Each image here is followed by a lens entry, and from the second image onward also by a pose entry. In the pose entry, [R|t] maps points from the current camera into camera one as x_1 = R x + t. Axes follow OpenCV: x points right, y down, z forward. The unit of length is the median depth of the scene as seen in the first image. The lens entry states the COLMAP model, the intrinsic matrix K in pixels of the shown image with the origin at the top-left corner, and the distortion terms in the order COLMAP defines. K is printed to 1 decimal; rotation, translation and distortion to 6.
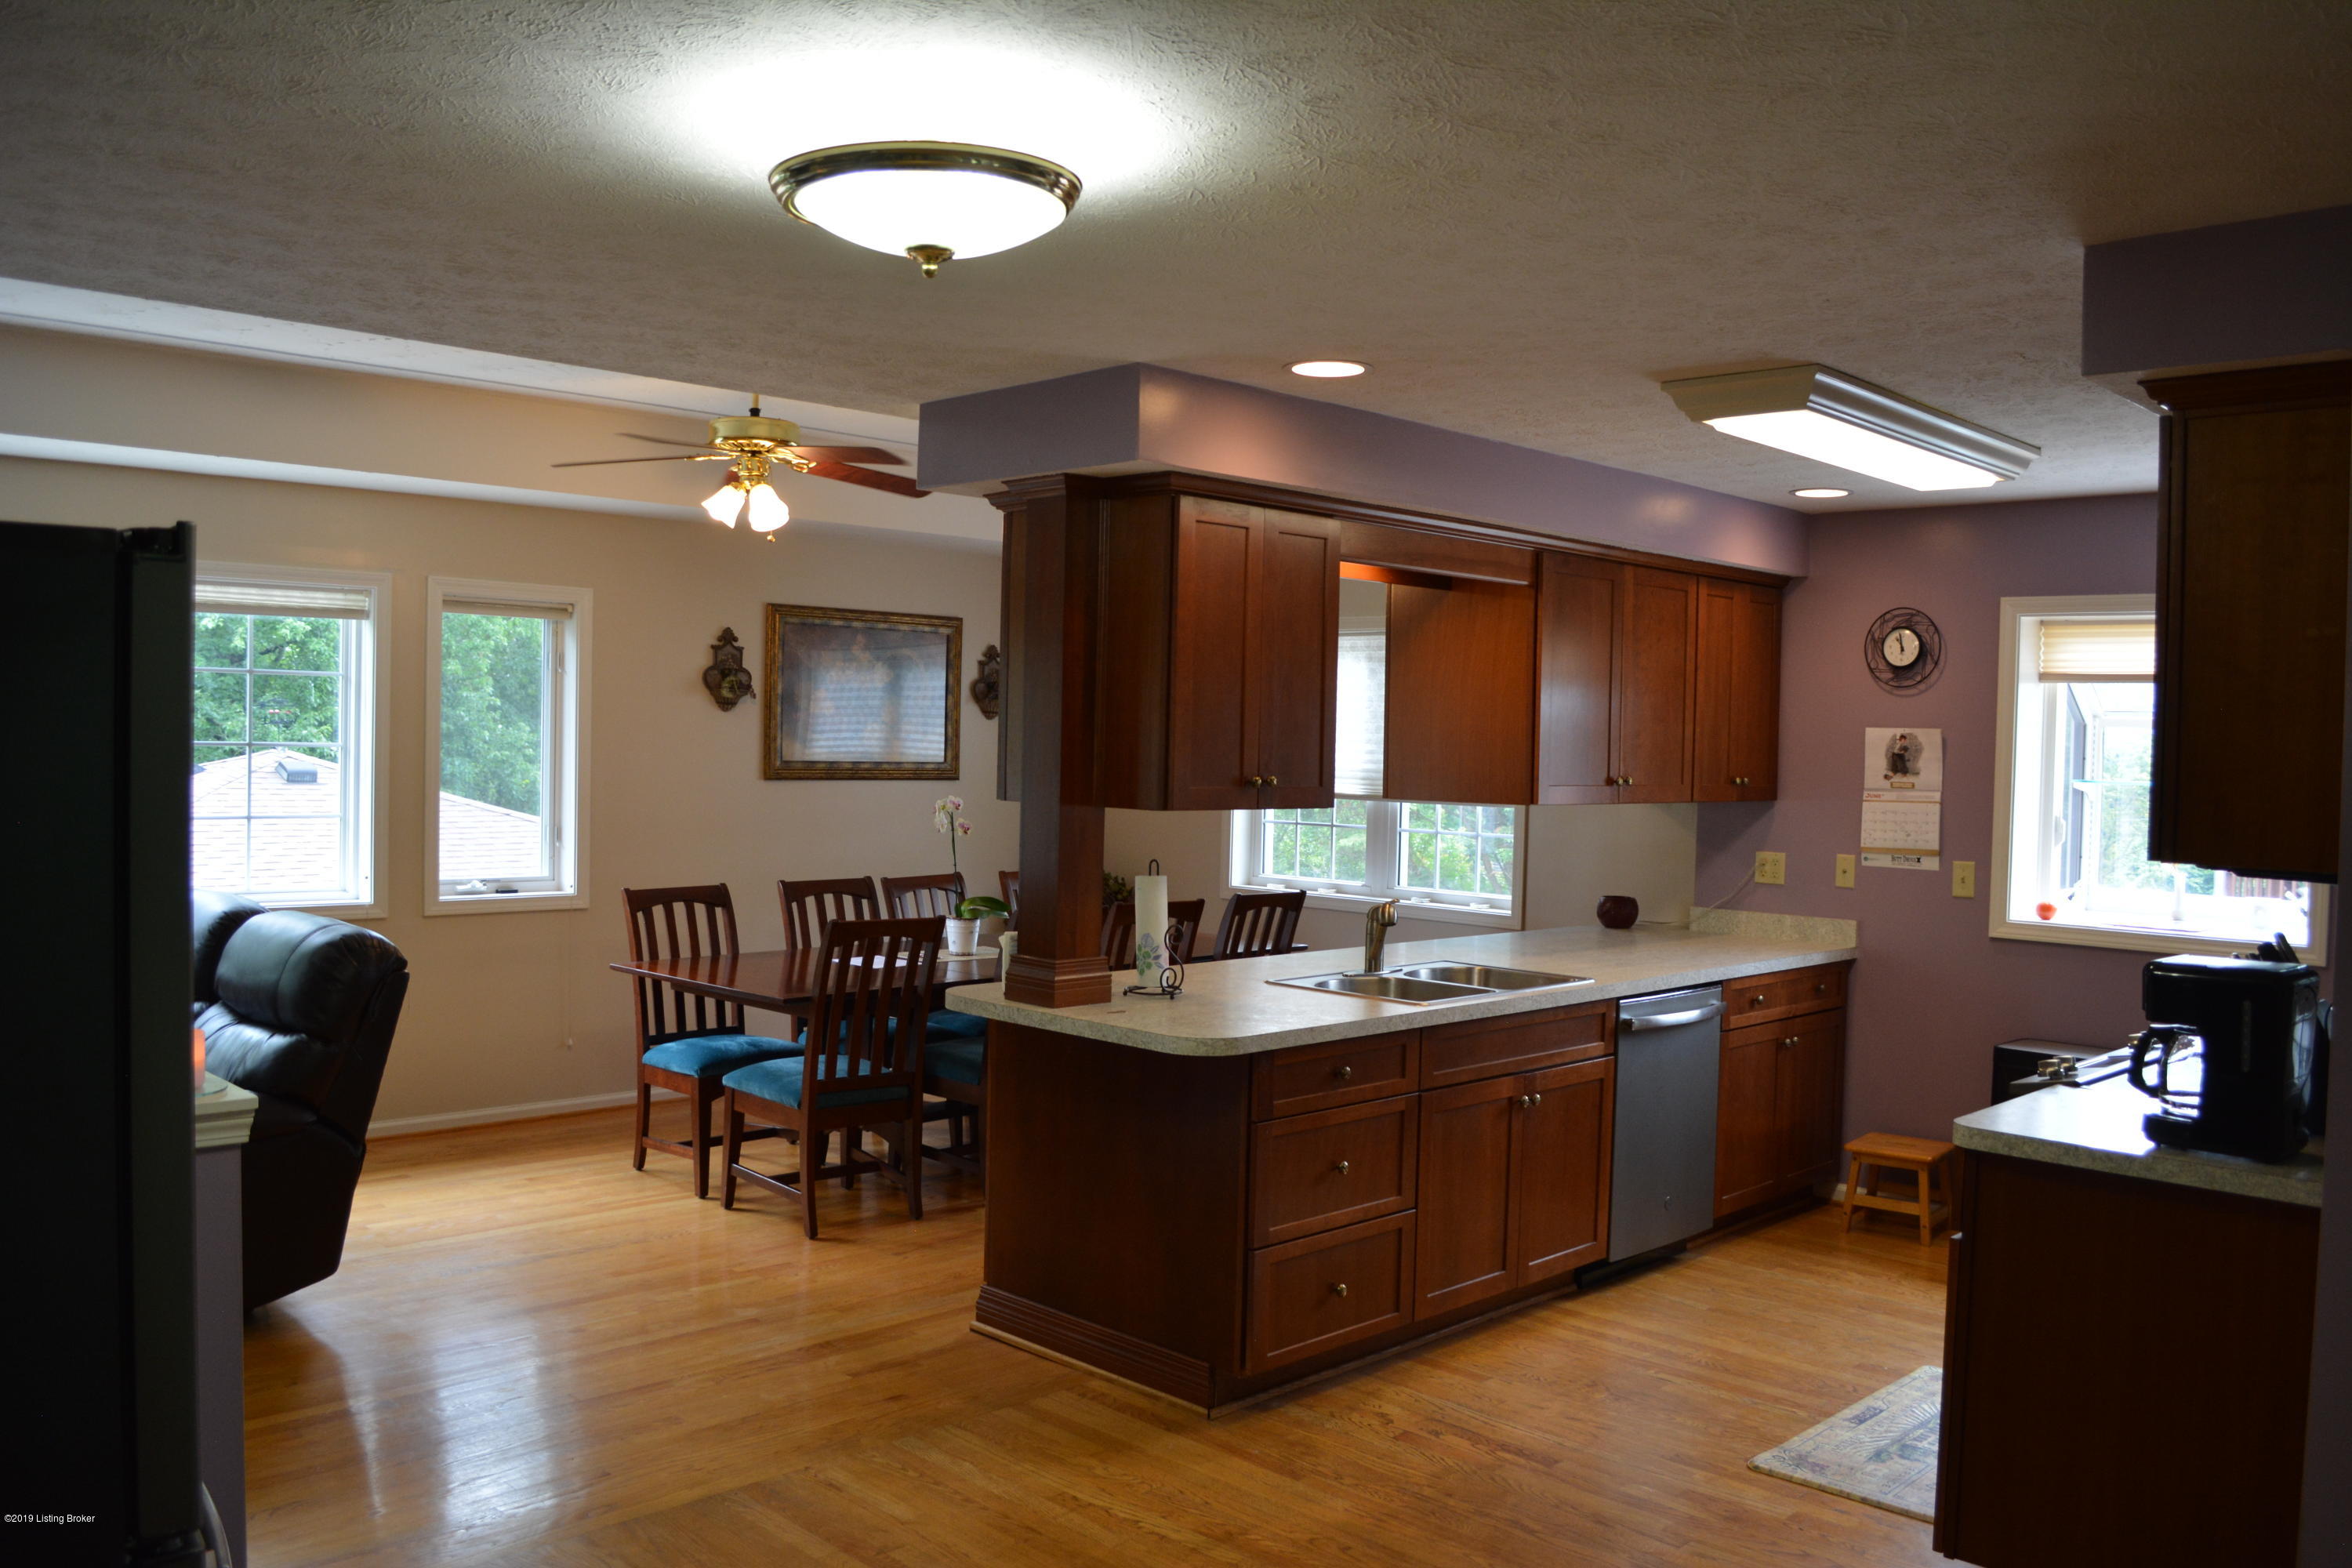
lens RADIAL K [[1817.4, 0, 1188.5], [0, 1817.4, 784.3], [0, 0, 1]] dist [-0.080200, 0.013368]
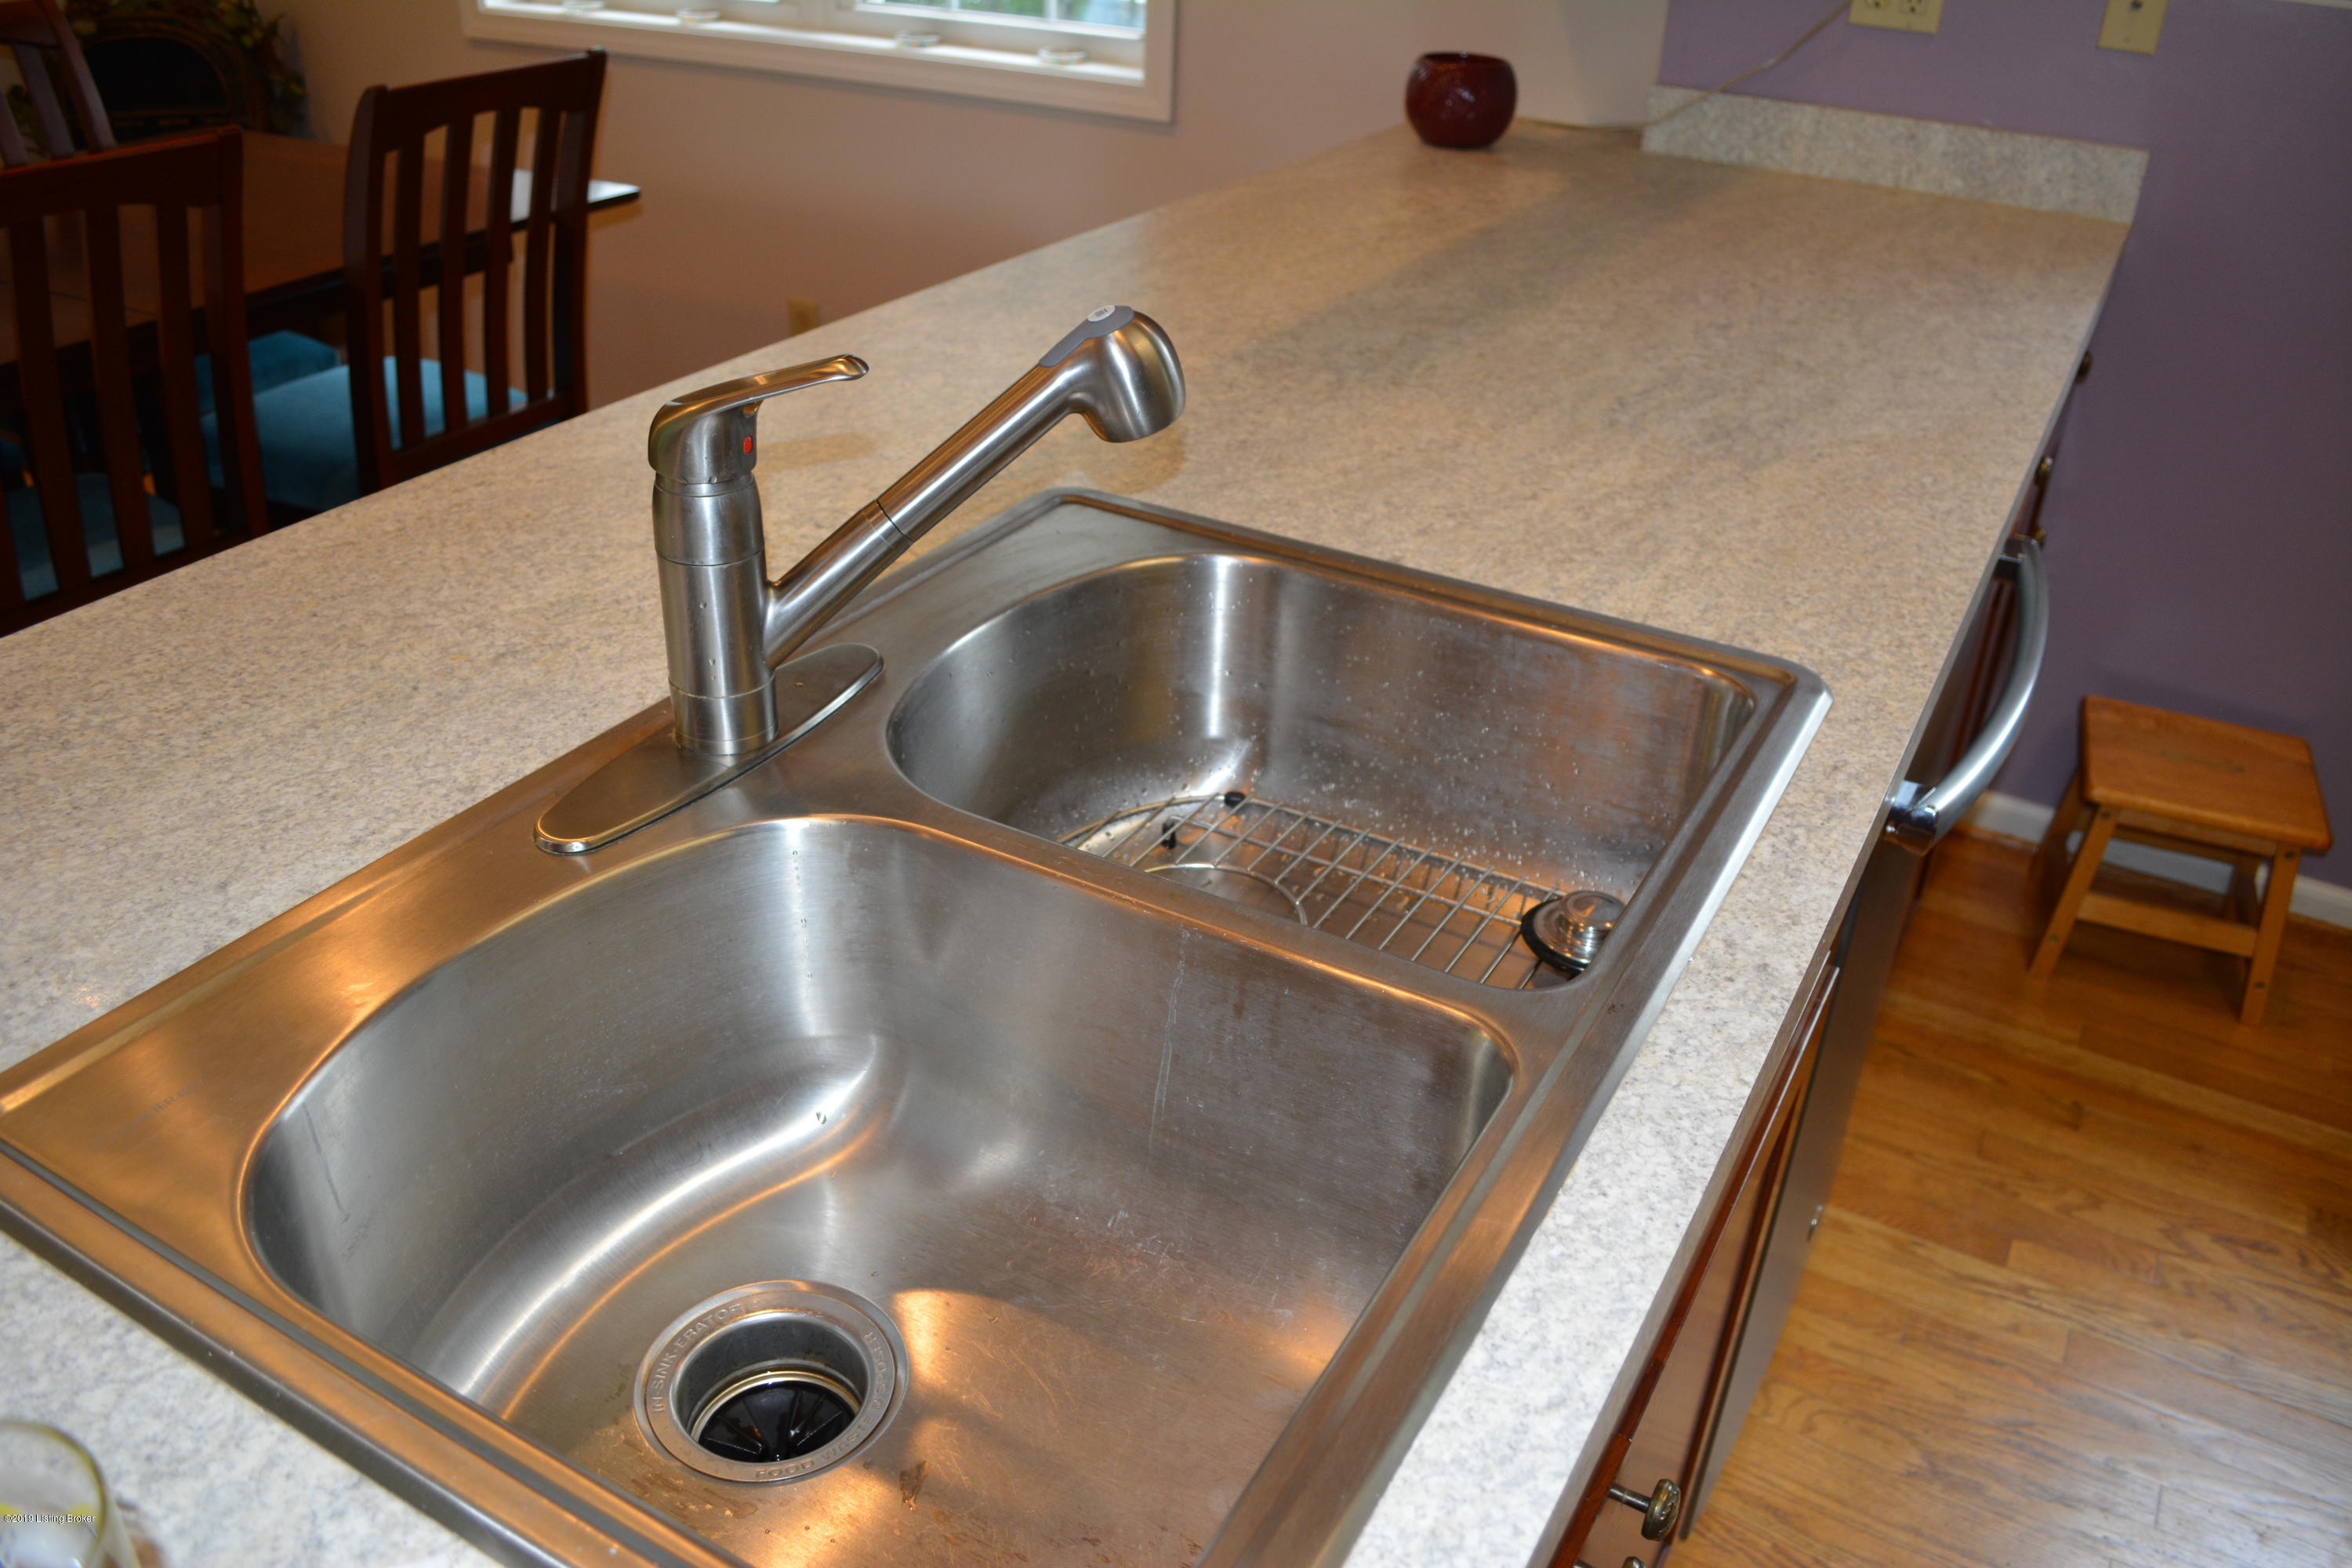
lens RADIAL K [[1817.4, 0, 1172.5], [0, 1817.4, 776.7], [0, 0, 1]] dist [-0.080200, 0.013368]
pose [[0.961233, -0.133132, 0.241467, 0.077625], [-0.001183, 0.873718, 0.486432, 0.013387], [-0.275733, -0.467860, 0.839689, 0.666723]]
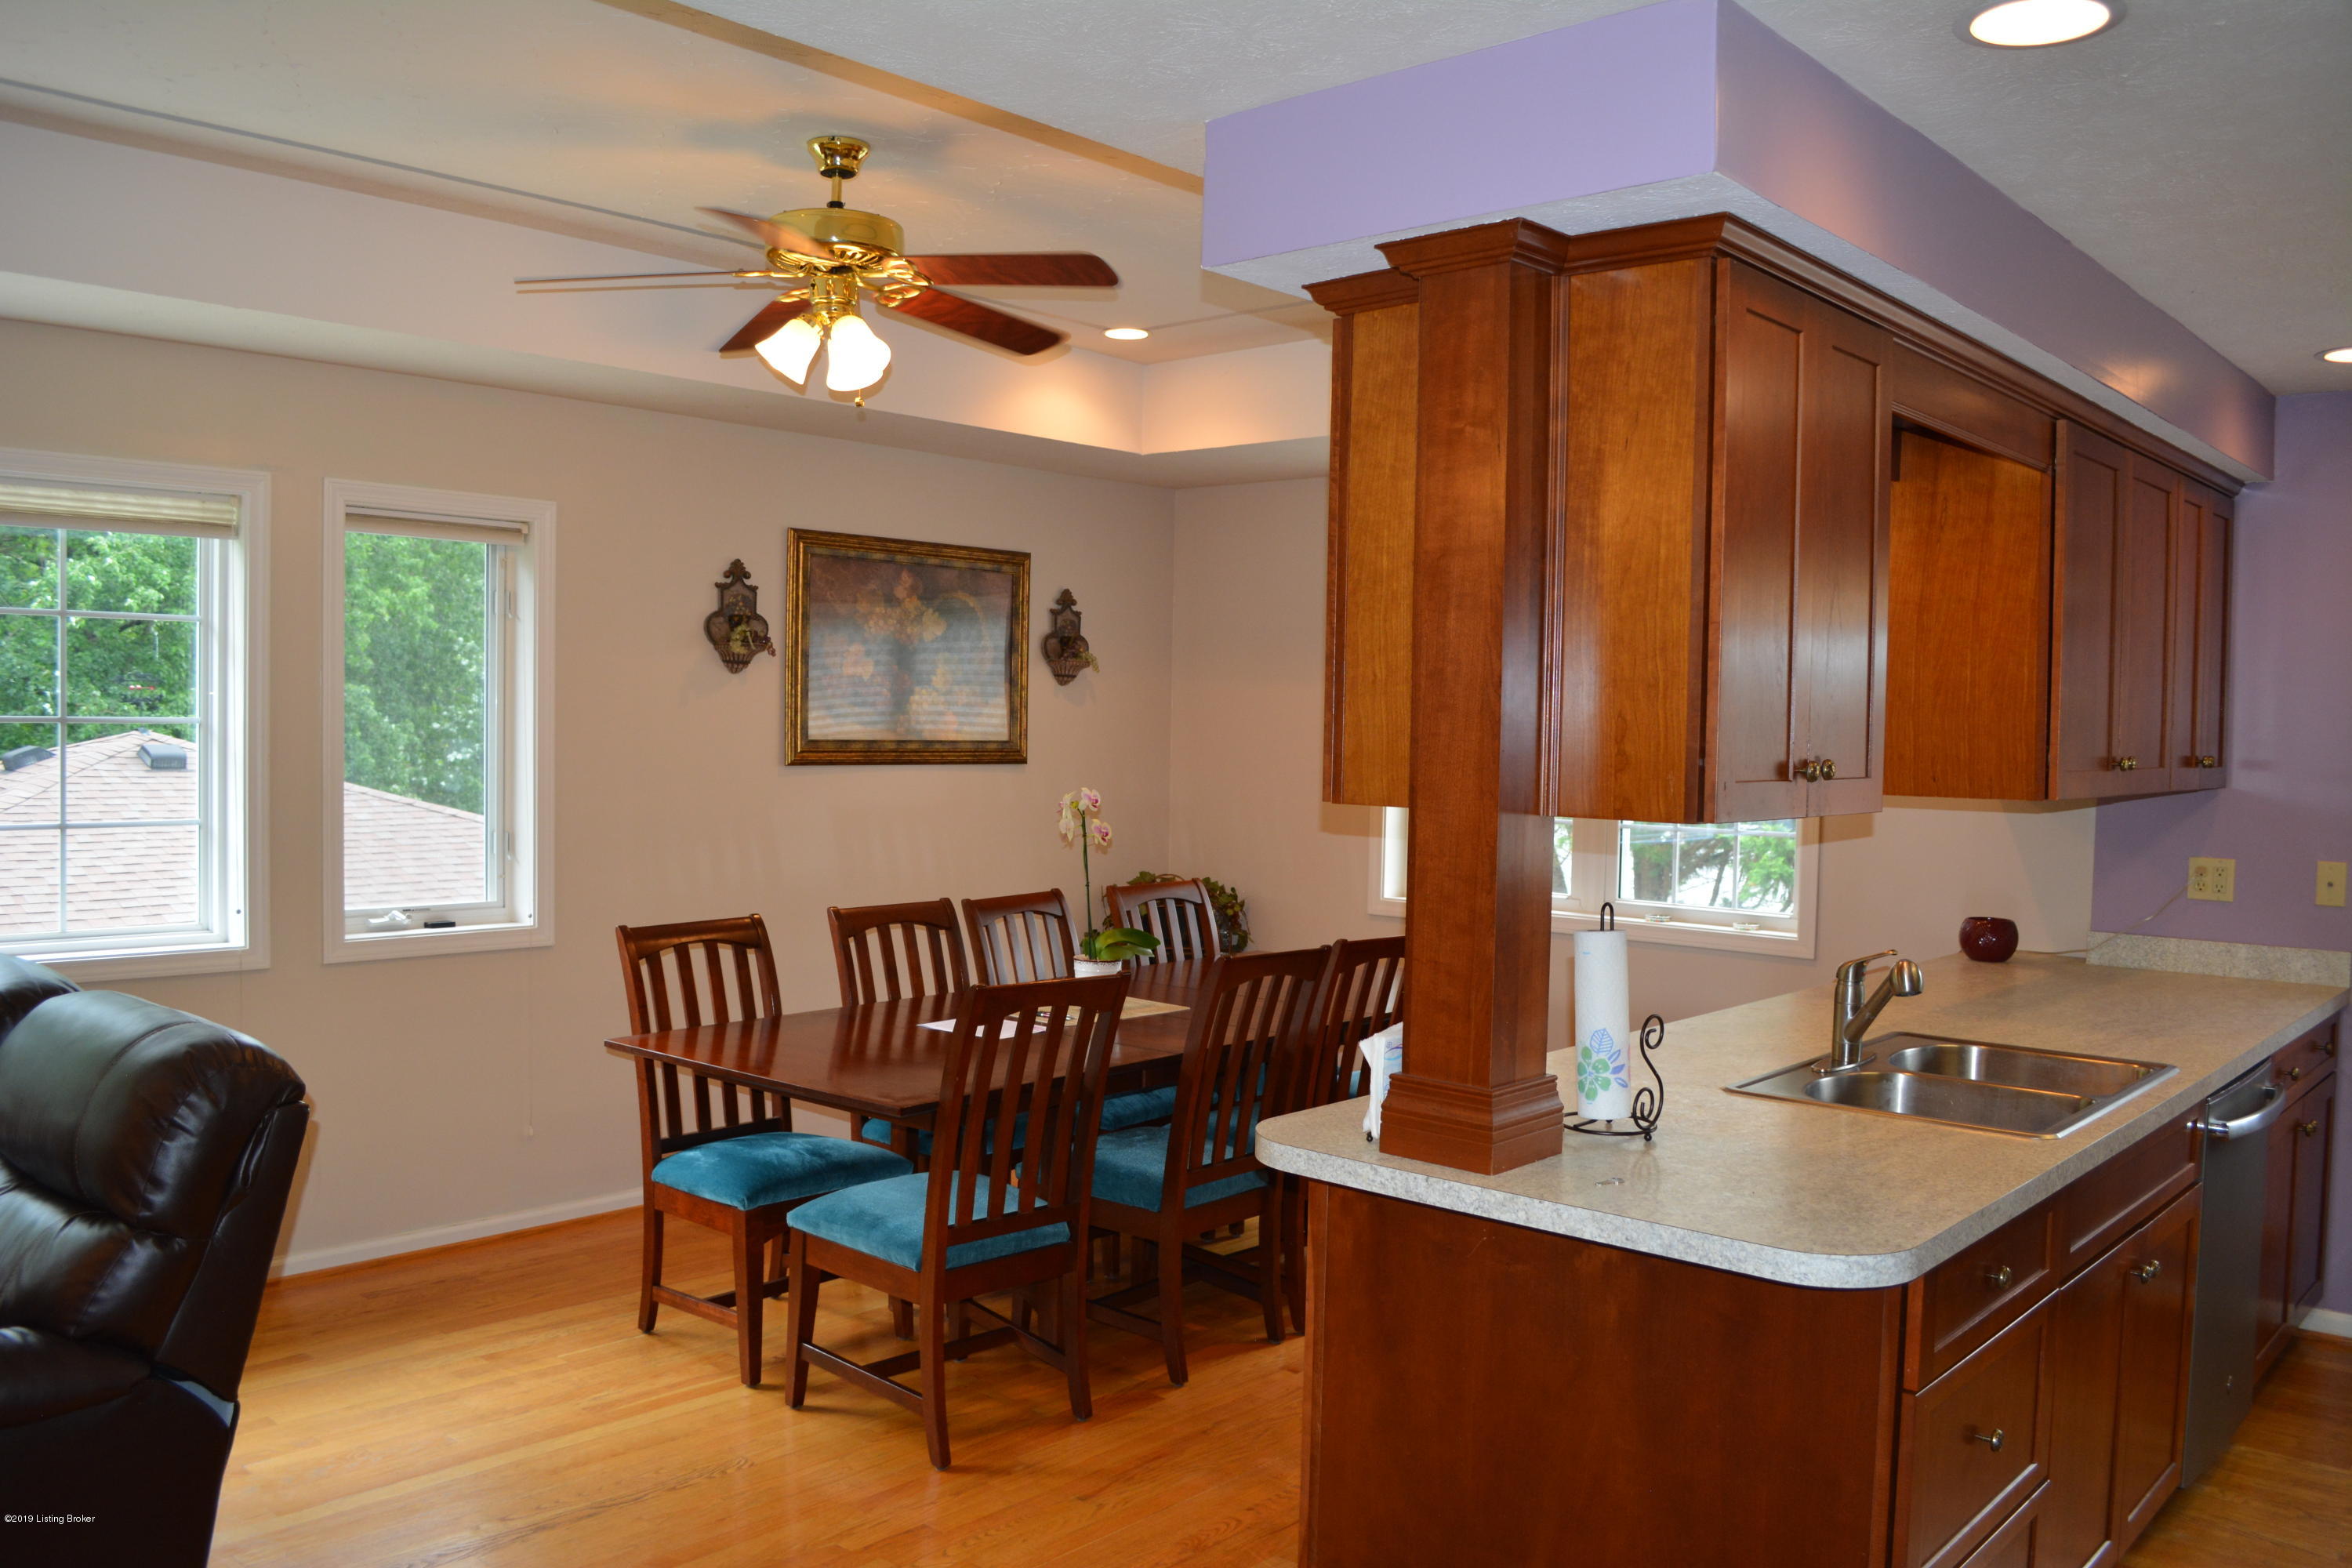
lens RADIAL K [[1817.4, 0, 1178.5], [0, 1817.4, 786.1], [0, 0, 1]] dist [-0.080200, 0.013368]
pose [[0.998677, -0.006153, 0.051059, -0.133246], [0.005498, 0.999901, 0.012944, -0.003419], [-0.051134, -0.012646, 0.998612, 0.298976]]
